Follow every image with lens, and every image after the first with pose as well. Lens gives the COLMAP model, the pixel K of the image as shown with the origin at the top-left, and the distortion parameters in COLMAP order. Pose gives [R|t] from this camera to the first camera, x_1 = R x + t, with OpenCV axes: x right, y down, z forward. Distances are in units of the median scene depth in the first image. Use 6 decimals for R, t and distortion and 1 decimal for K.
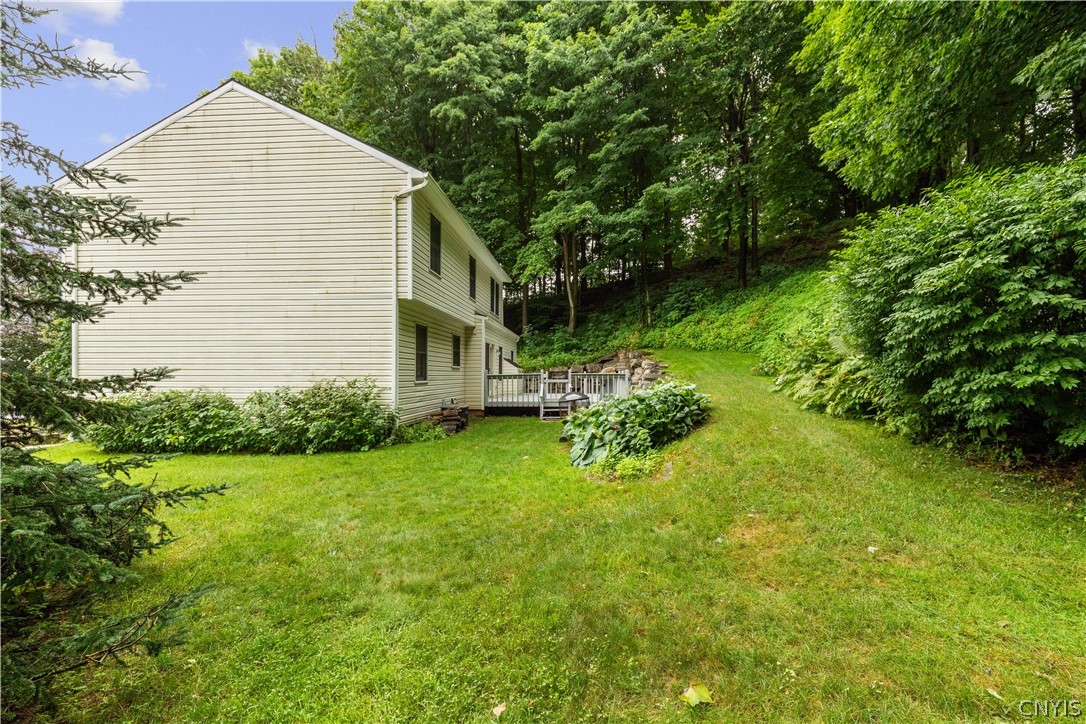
lens RADIAL K [[497.8, 0, 542.0], [0, 497.8, 361.9], [0, 0, 1]] dist [0.005916, -0.001963]
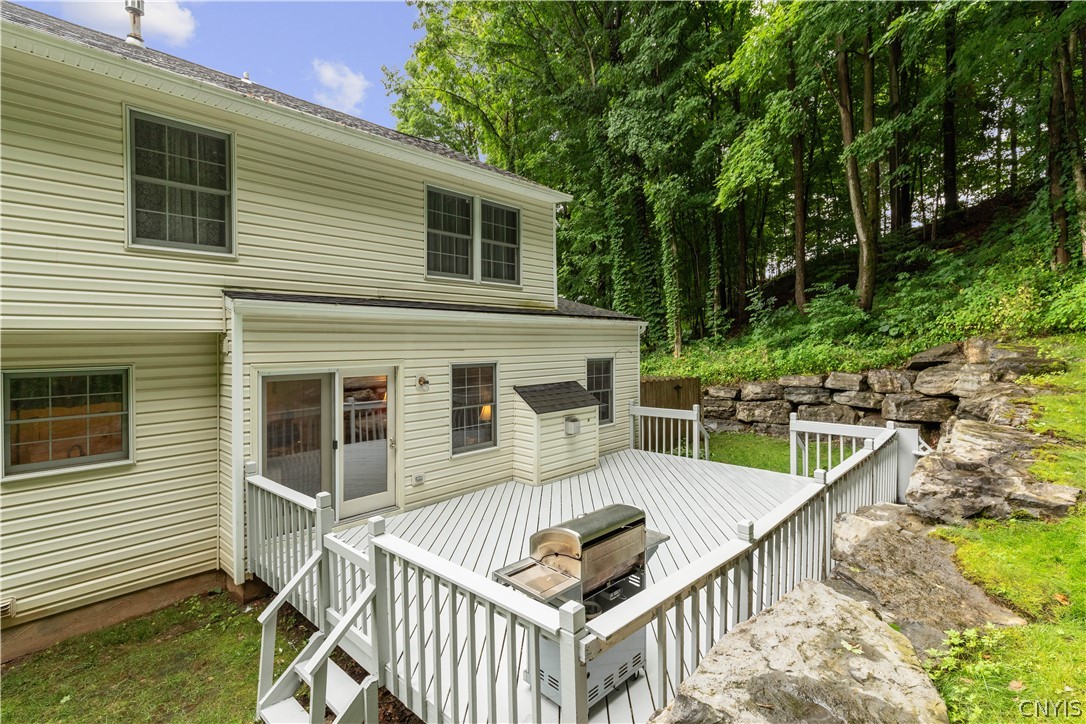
lens RADIAL K [[497.8, 0, 551.8], [0, 497.8, 338.2], [0, 0, 1]] dist [0.005916, -0.001963]
pose [[0.784266, -0.016554, -0.620204, 0.156909], [0.028515, 0.999549, 0.009379, -0.039789], [0.619769, -0.025041, 0.784385, 0.554861]]
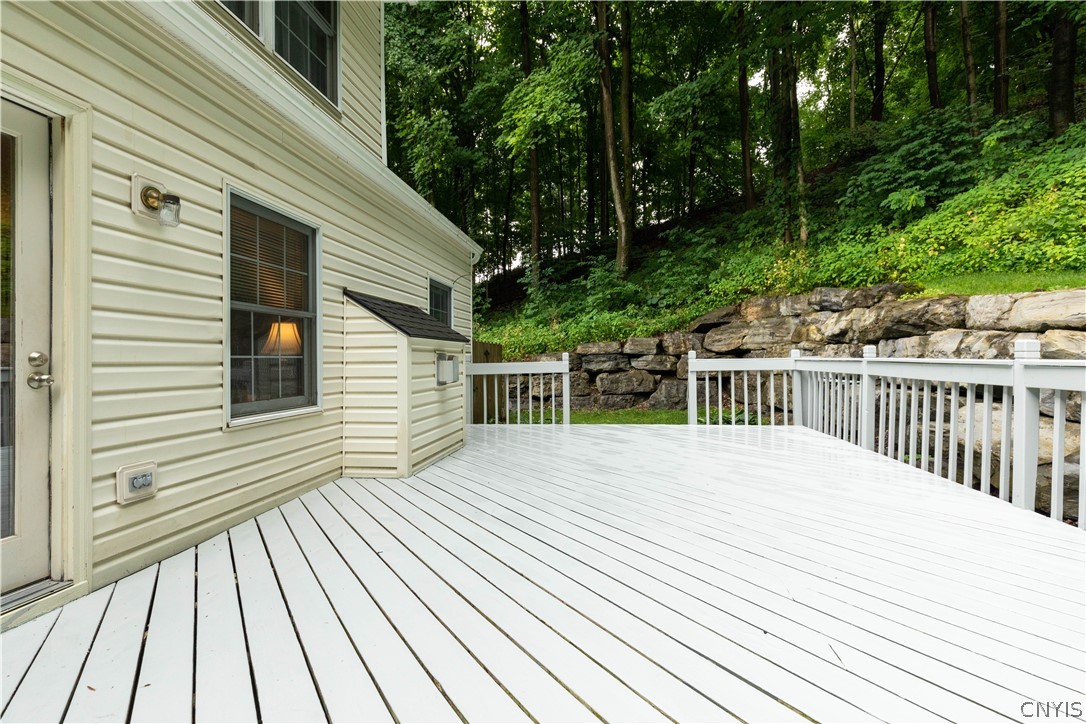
lens RADIAL K [[497.8, 0, 539.2], [0, 497.8, 354.5], [0, 0, 1]] dist [0.005916, -0.001963]
pose [[0.998755, -0.014301, -0.047792, 0.003041], [0.014976, 0.999793, 0.013776, 0.015453], [0.047585, -0.014474, 0.998762, 0.635890]]
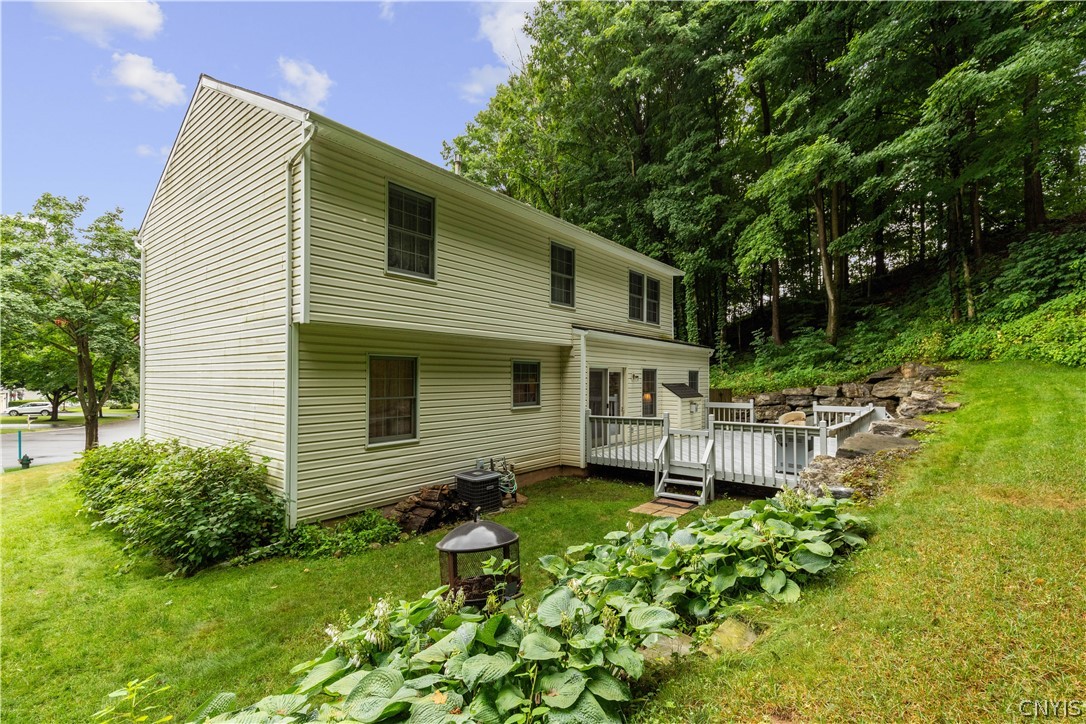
lens RADIAL K [[497.8, 0, 526.5], [0, 497.8, 363.5], [0, 0, 1]] dist [0.005916, -0.001963]
pose [[0.832351, -0.016996, -0.553989, 0.118446], [0.012919, 0.999853, -0.011265, -0.023855], [0.554099, 0.002220, 0.832448, 0.233894]]
